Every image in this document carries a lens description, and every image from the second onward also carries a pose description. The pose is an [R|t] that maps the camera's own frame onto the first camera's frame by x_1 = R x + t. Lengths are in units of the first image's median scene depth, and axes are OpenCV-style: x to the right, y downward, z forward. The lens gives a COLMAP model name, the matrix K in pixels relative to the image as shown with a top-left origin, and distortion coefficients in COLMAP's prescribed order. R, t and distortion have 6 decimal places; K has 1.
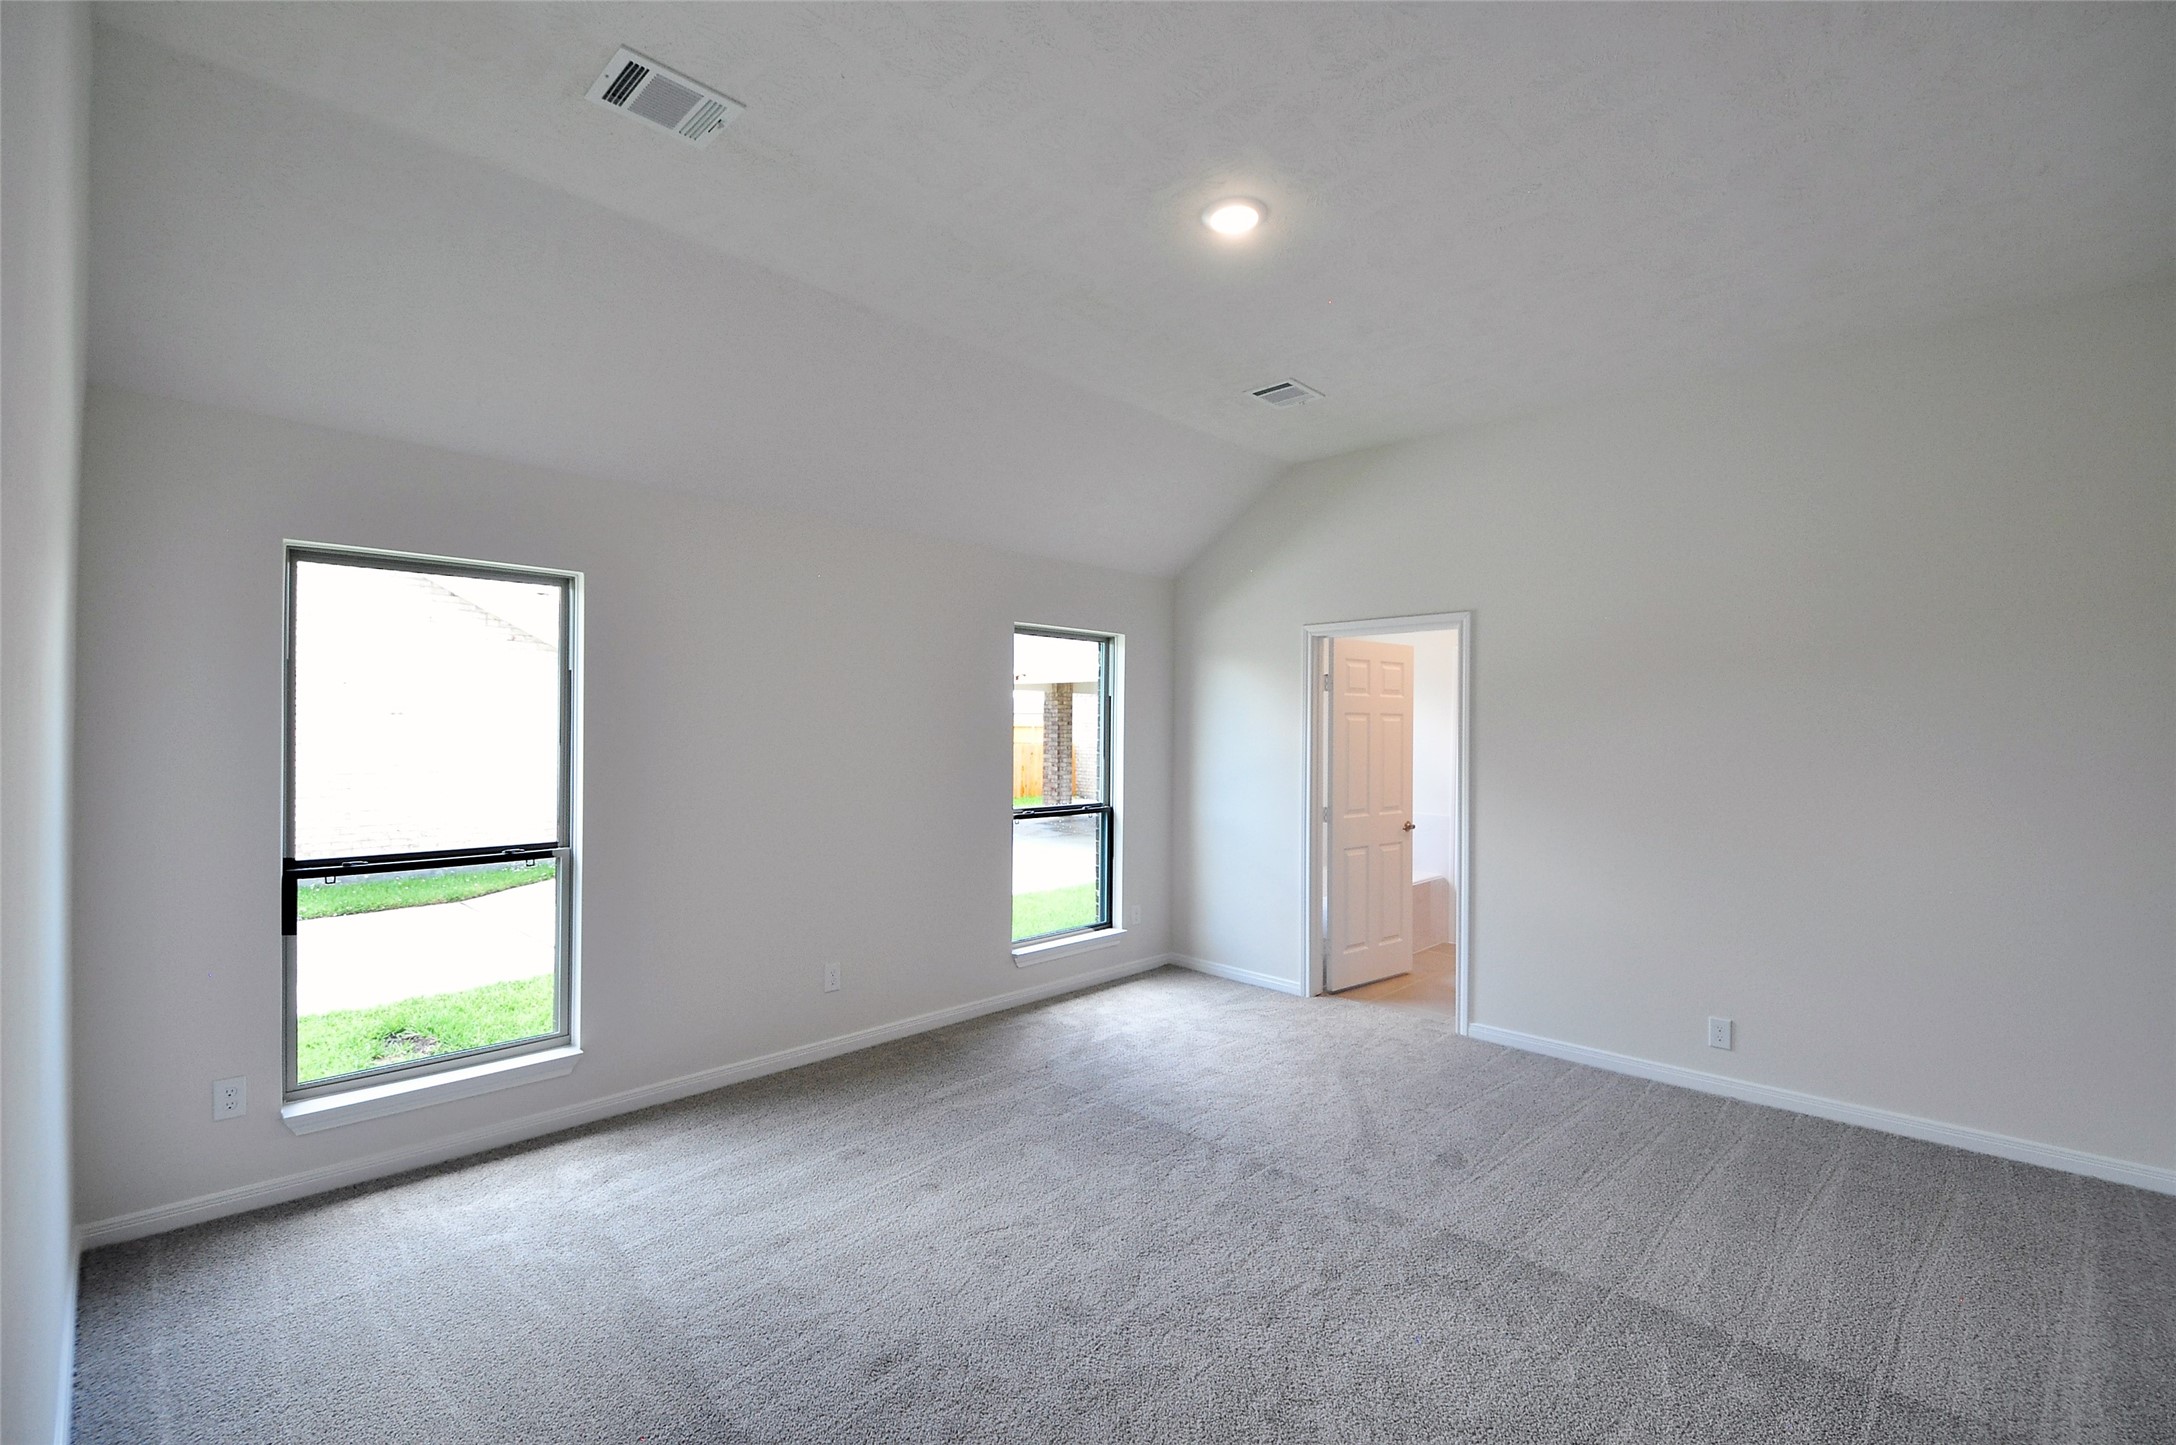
lens RADIAL K [[961.9, 0, 1100.1], [0, 961.9, 722.1], [0, 0, 1]] dist [0.003427, -0.015114]
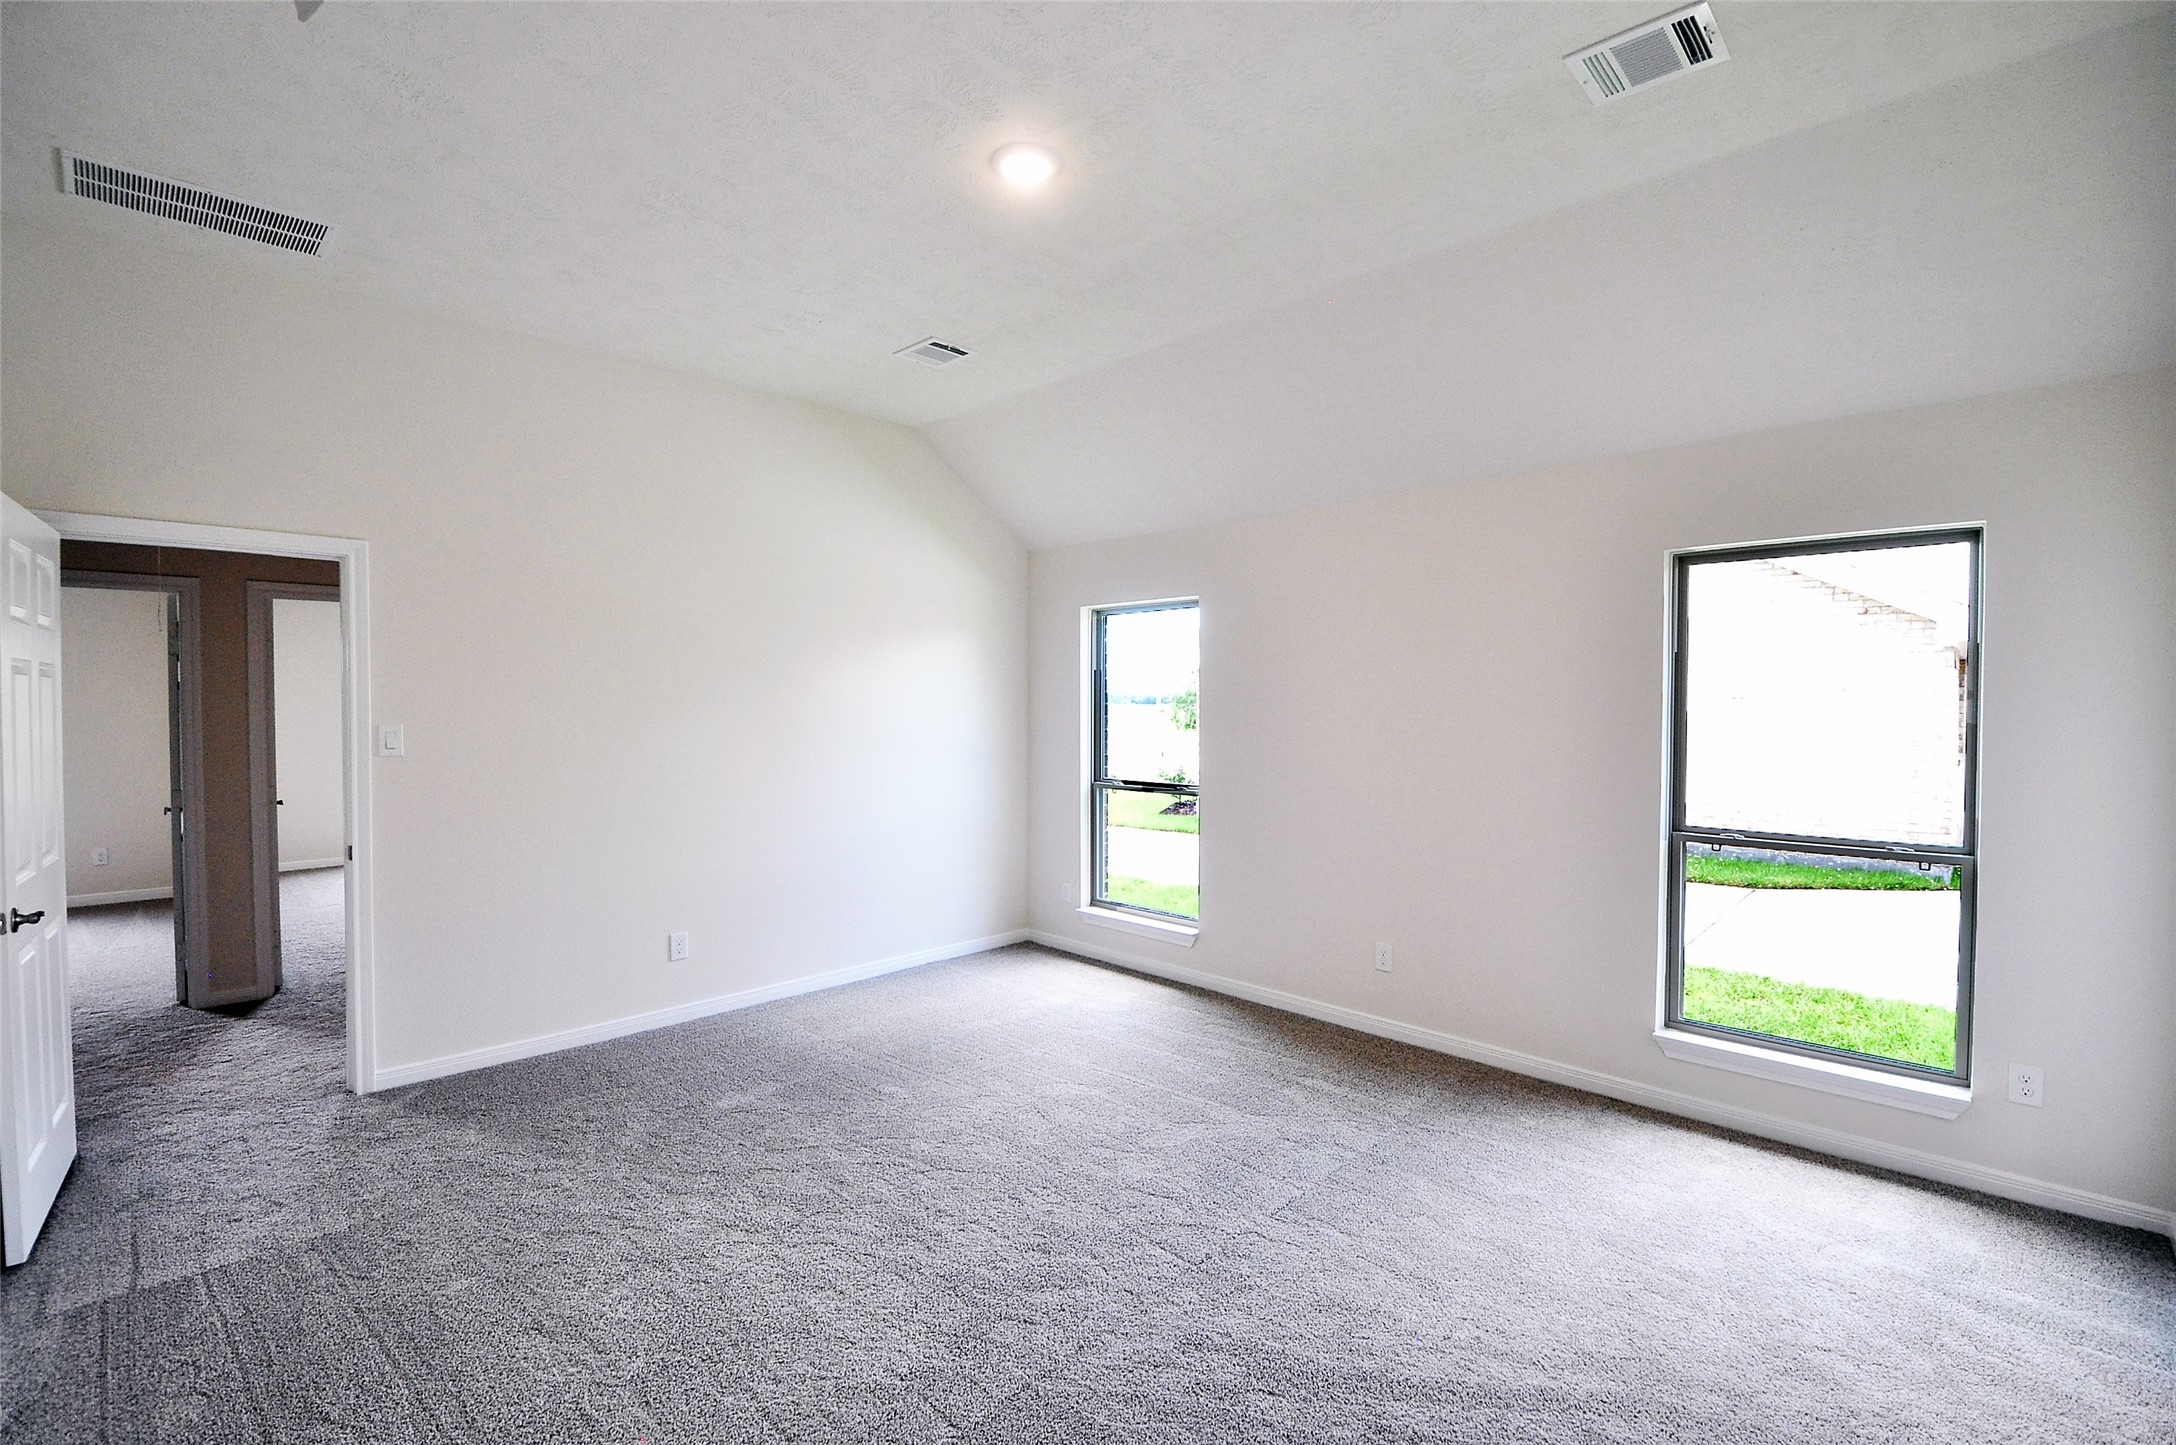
lens RADIAL K [[961.9, 0, 1100.1], [0, 961.9, 722.1], [0, 0, 1]] dist [0.003427, -0.015114]
pose [[-0.016087, 0.018111, -0.999707, 0.338384], [0.006253, 0.999818, 0.018013, -0.003725], [0.999851, -0.005961, -0.016197, 0.323833]]
